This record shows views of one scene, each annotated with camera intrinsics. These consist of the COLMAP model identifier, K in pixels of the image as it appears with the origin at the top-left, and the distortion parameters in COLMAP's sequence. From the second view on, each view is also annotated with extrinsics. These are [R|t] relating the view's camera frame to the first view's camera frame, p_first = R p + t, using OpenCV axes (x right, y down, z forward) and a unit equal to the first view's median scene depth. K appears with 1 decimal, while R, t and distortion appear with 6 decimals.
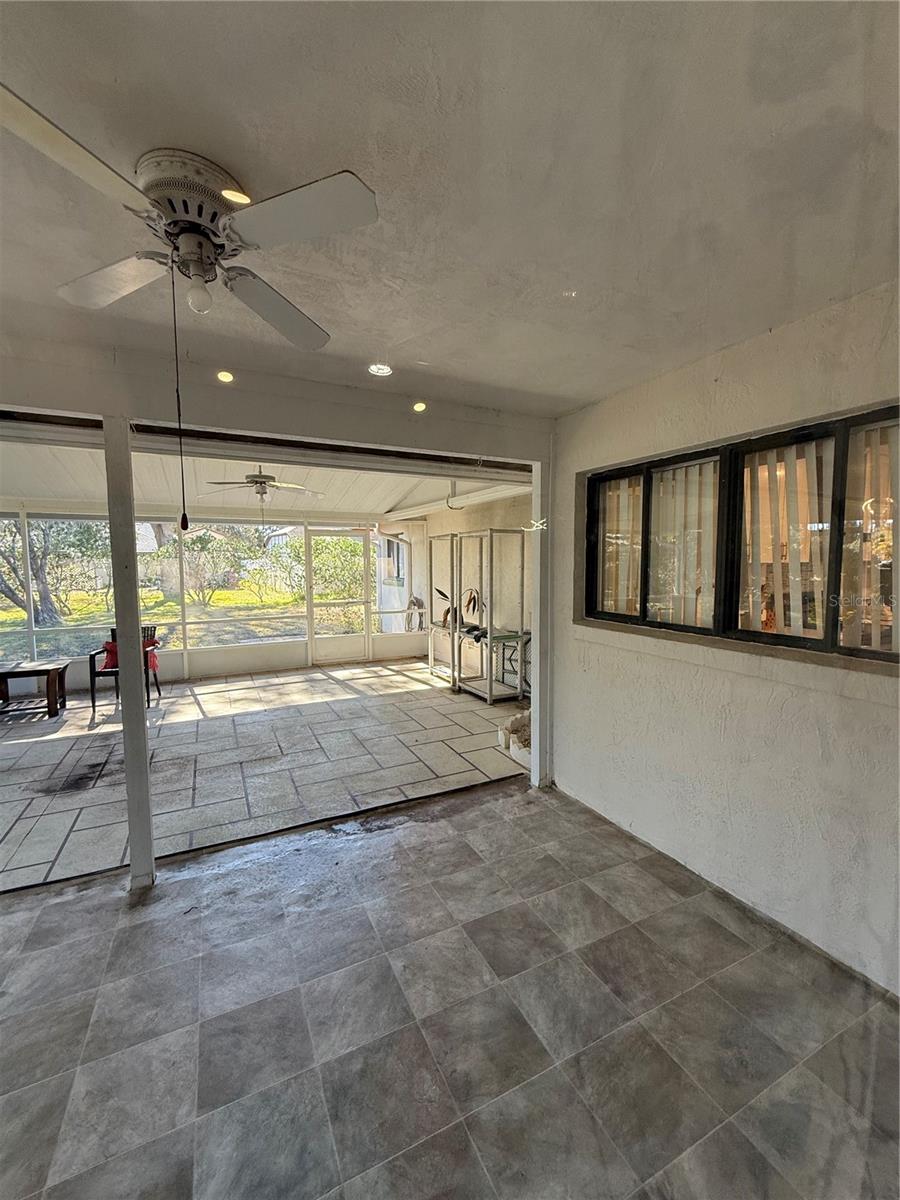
lens RADIAL K [[480.2, 0, 446.3], [0, 480.2, 600.7], [0, 0, 1]] dist [0.000617, -0.000126]
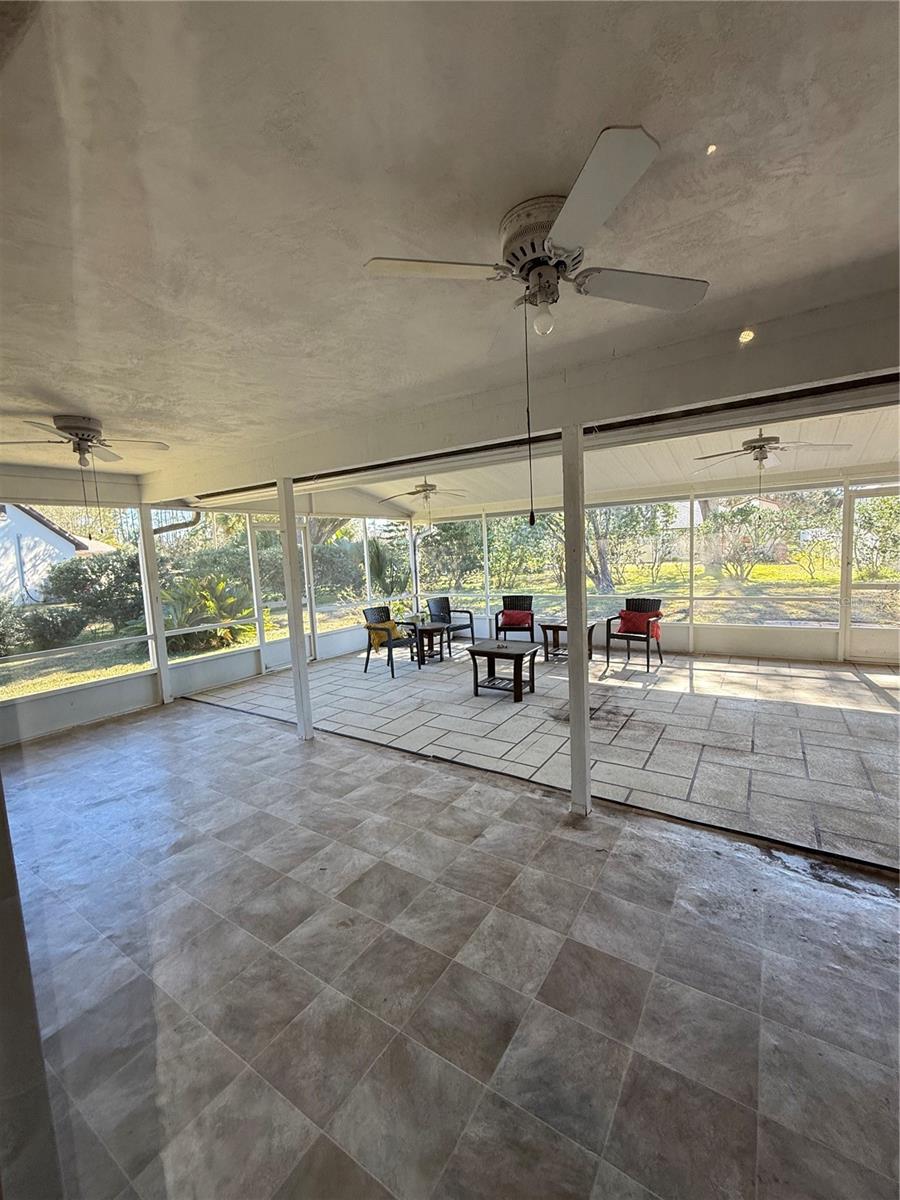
lens RADIAL K [[480.2, 0, 452.8], [0, 480.2, 597.8], [0, 0, 1]] dist [0.000617, -0.000126]
pose [[0.527104, 0.066025, -0.847232, 0.124492], [-0.025379, 0.997756, 0.061966, -0.010170], [0.849422, -0.011160, 0.527597, 0.062987]]
